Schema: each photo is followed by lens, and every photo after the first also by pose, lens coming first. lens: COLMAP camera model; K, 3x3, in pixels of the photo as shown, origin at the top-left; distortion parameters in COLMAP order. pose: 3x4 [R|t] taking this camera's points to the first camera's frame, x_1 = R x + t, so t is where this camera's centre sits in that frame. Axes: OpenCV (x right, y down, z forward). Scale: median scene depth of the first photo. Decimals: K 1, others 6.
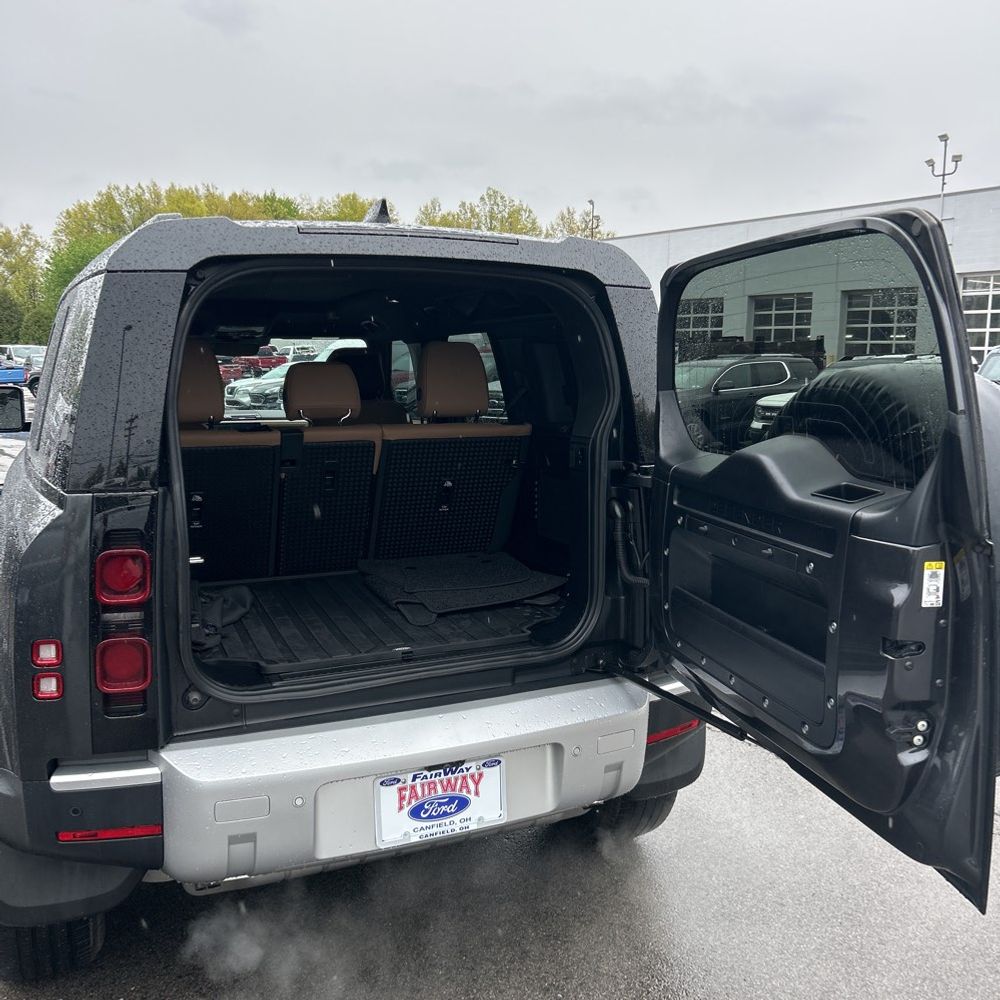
lens RADIAL K [[1030.8, 0, 512.7], [0, 1030.8, 525.7], [0, 0, 1]] dist [0.021891, -0.015293]
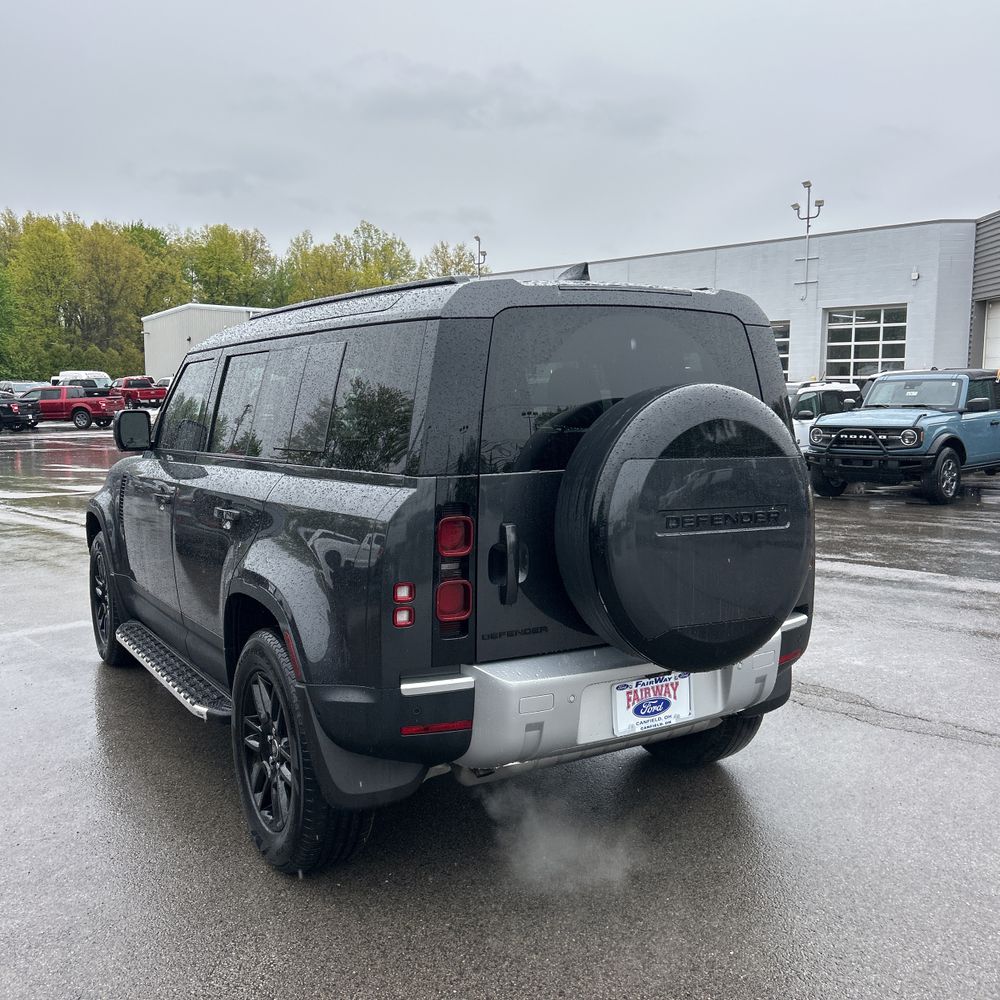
lens RADIAL K [[1041.7, 0, 500.1], [0, 1041.7, 517.1], [0, 0, 1]] dist [0.035885, -0.048751]
pose [[0.992538, -0.020069, 0.120270, -0.424941], [0.024776, 0.998979, -0.037771, 0.068555], [-0.119389, 0.040469, 0.992022, -0.347566]]
